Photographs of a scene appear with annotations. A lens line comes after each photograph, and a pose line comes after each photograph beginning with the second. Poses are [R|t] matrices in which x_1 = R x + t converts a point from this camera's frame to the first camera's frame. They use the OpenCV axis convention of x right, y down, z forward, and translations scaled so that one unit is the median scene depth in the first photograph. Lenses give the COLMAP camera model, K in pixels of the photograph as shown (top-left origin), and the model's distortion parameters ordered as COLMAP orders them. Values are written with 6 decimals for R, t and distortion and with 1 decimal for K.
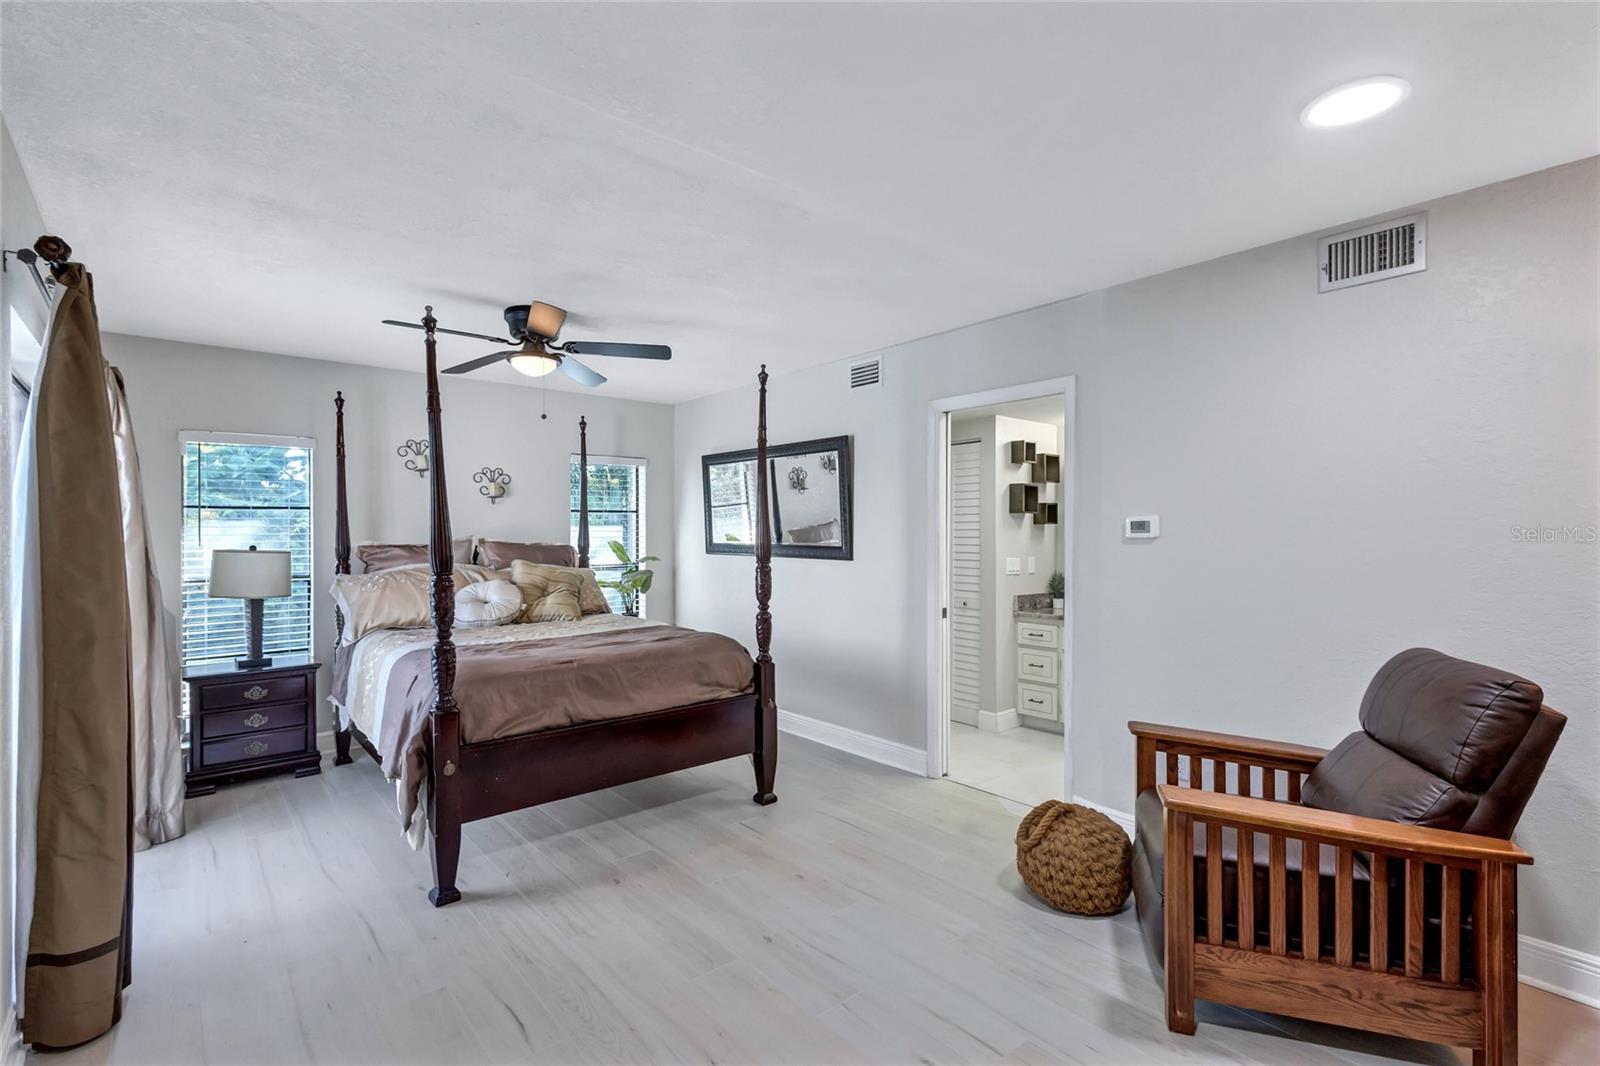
lens RADIAL K [[739.5, 0, 803.3], [0, 739.5, 531.9], [0, 0, 1]] dist [-0.033534, -0.001064]
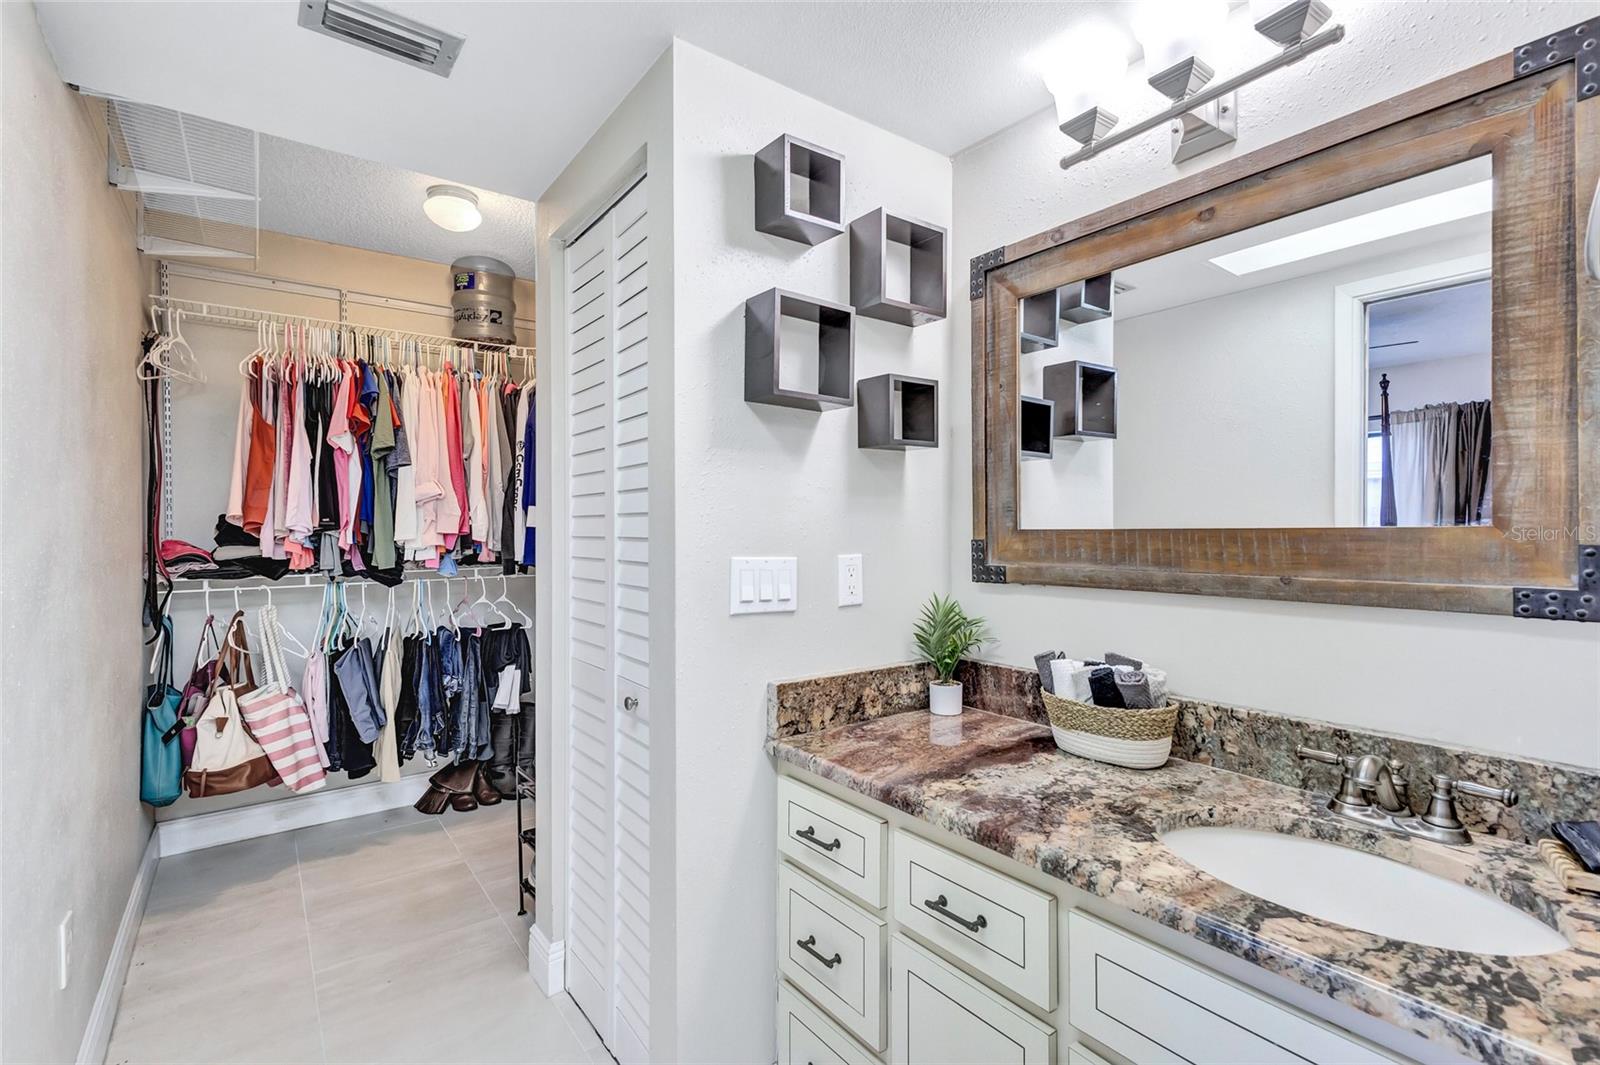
lens RADIAL K [[739.5, 0, 797.0], [0, 739.5, 528.7], [0, 0, 1]] dist [-0.033534, -0.001064]
pose [[0.997855, -0.003221, -0.065385, 0.401545], [0.003208, 0.999995, -0.000301, 0.031267], [0.065386, 0.000090, 0.997860, 0.897392]]
